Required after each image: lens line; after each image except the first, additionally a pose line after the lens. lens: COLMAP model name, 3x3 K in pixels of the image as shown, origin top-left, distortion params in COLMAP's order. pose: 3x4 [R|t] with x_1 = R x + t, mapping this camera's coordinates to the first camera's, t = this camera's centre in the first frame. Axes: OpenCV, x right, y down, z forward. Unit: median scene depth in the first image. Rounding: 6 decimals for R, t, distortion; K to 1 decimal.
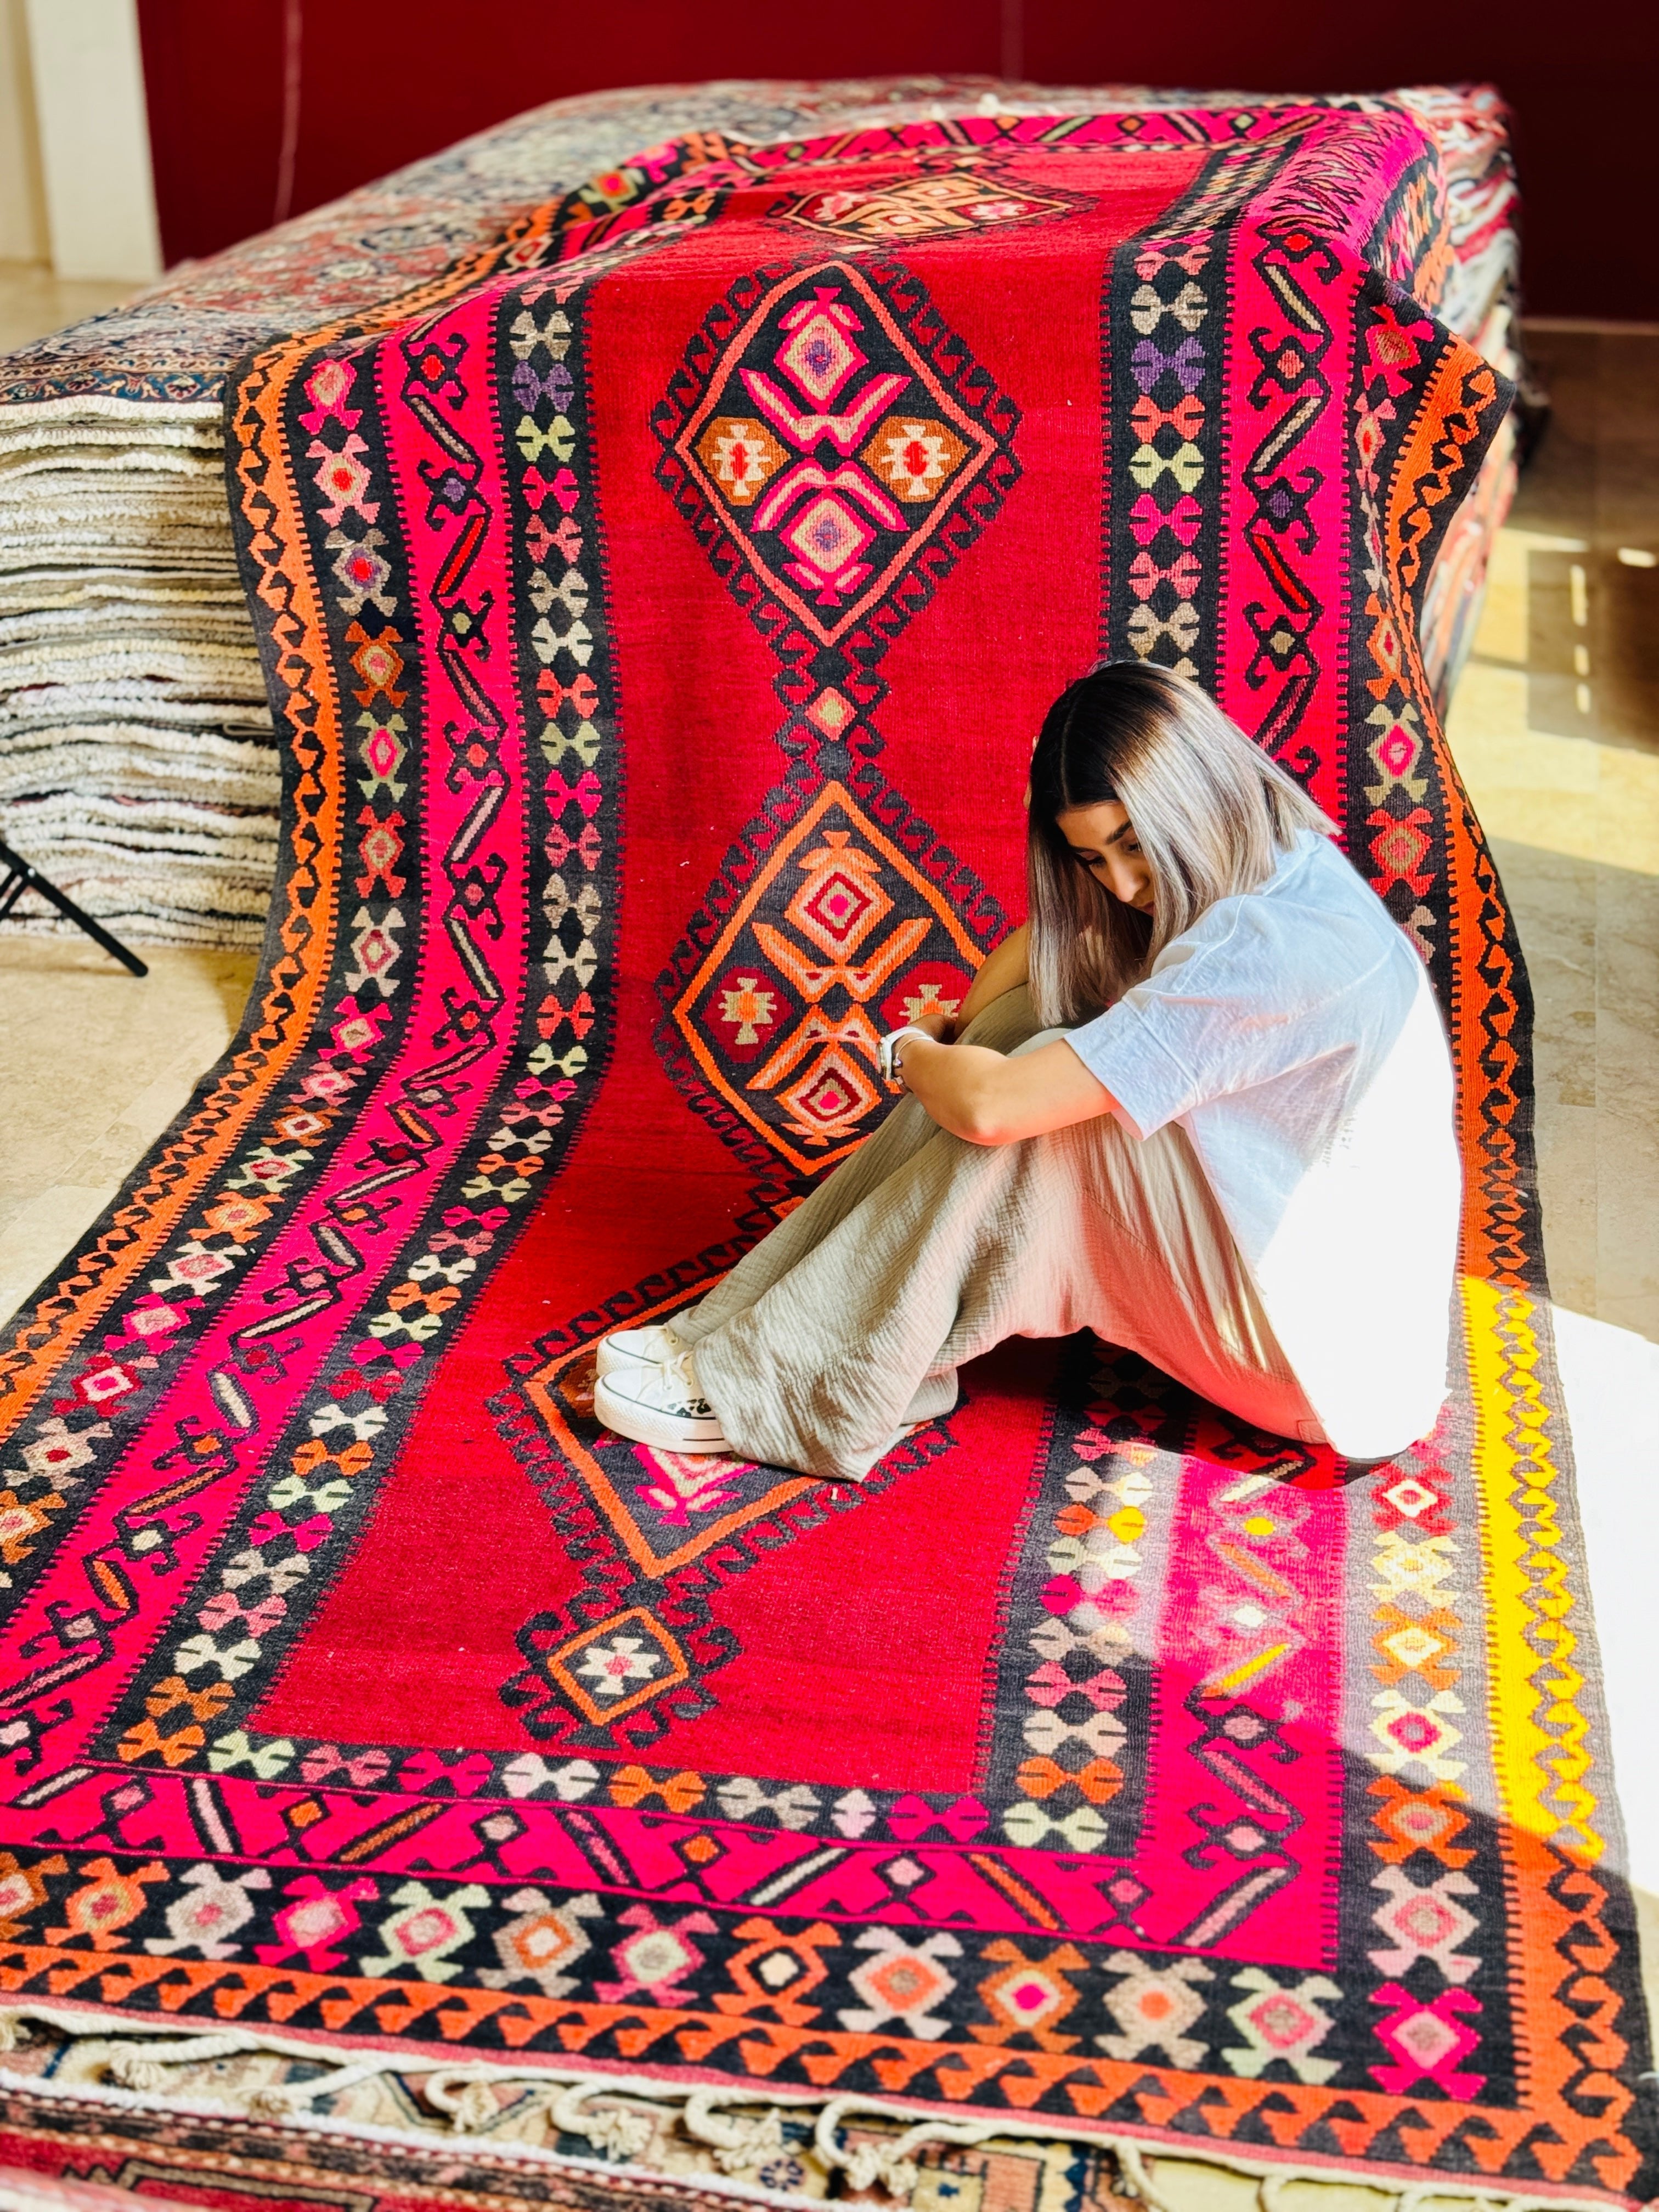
lens RADIAL K [[3061.8, 0, 828.3], [0, 3061.8, 1114.3], [0, 0, 1]] dist [0.190441, -0.321076]
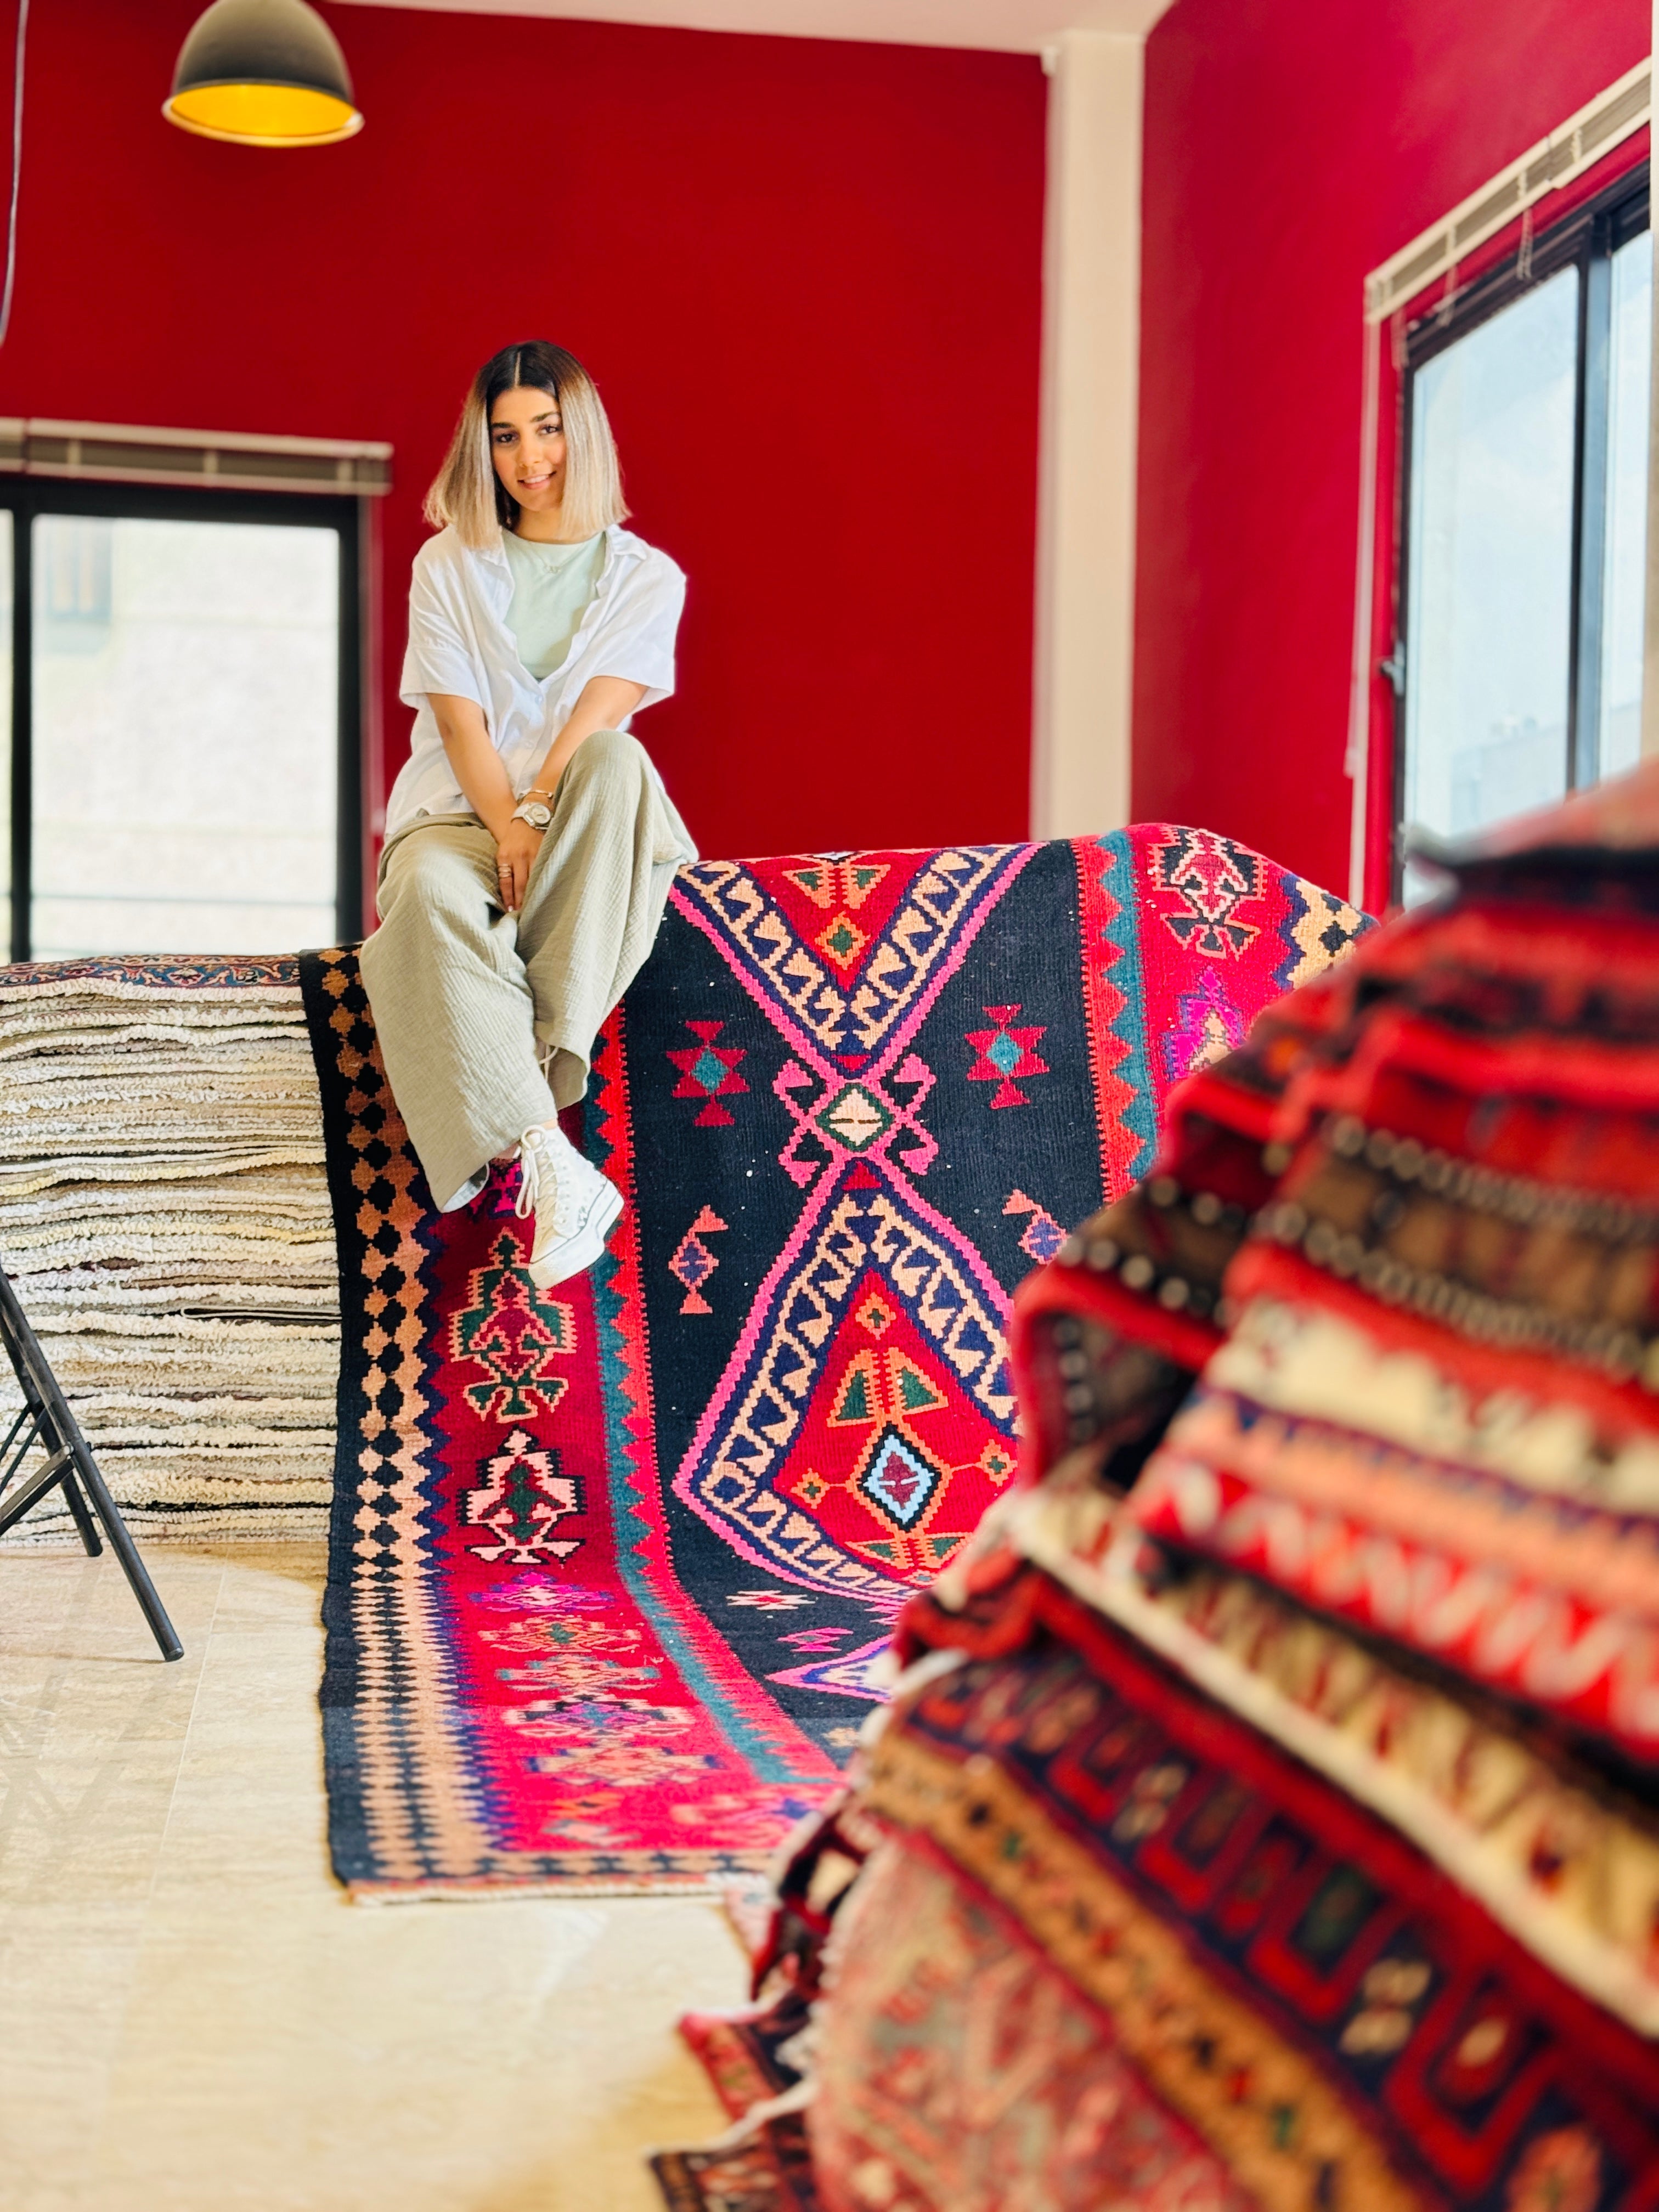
lens RADIAL K [[3061.8, 0, 828.3], [0, 3061.8, 1114.3], [0, 0, 1]] dist [0.190441, -0.321076]
pose [[0.930261, 0.012069, 0.366700, -0.368236], [0.145705, 0.905114, -0.399422, 0.247507], [-0.336726, 0.424997, 0.840234, 0.060945]]
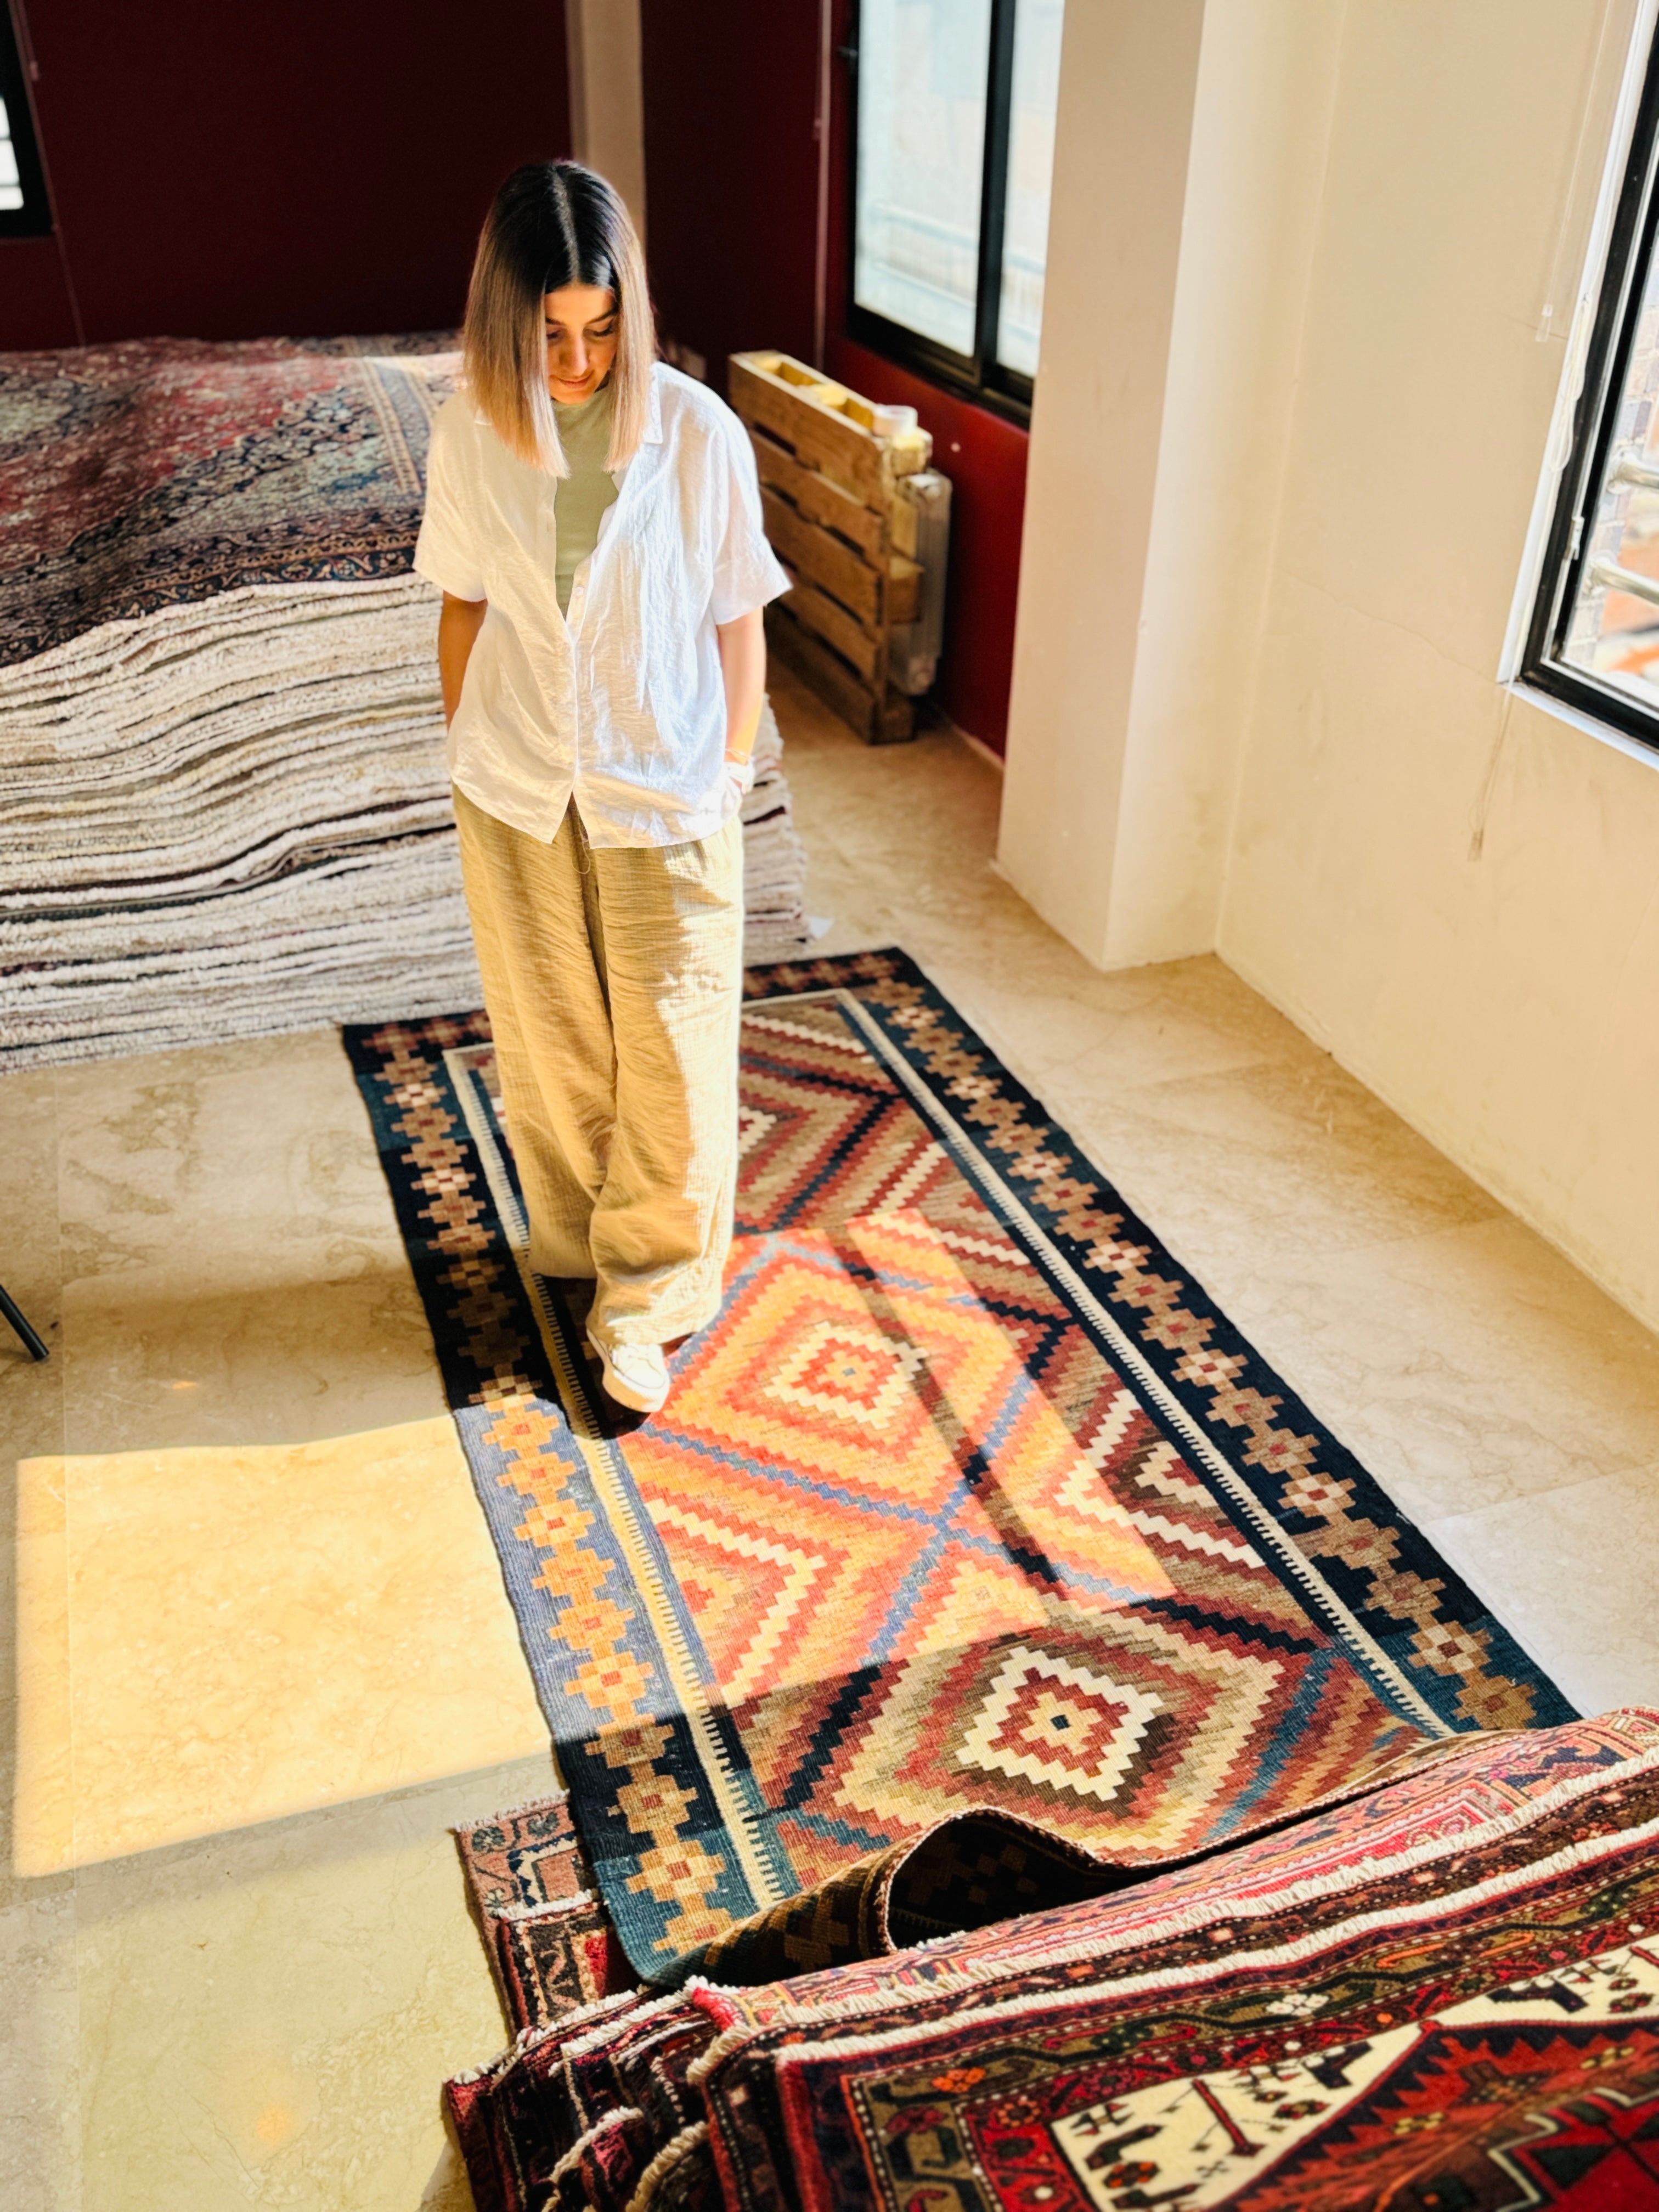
lens RADIAL K [[1876.5, 0, 829.5], [0, 1876.5, 1106.0], [0, 0, 1]] dist [0.027894, -0.012563]
pose [[0.846819, -0.269457, 0.458574, -0.281229], [0.215555, 0.962062, 0.167253, -0.103058], [-0.486244, -0.042785, 0.872775, 0.098322]]
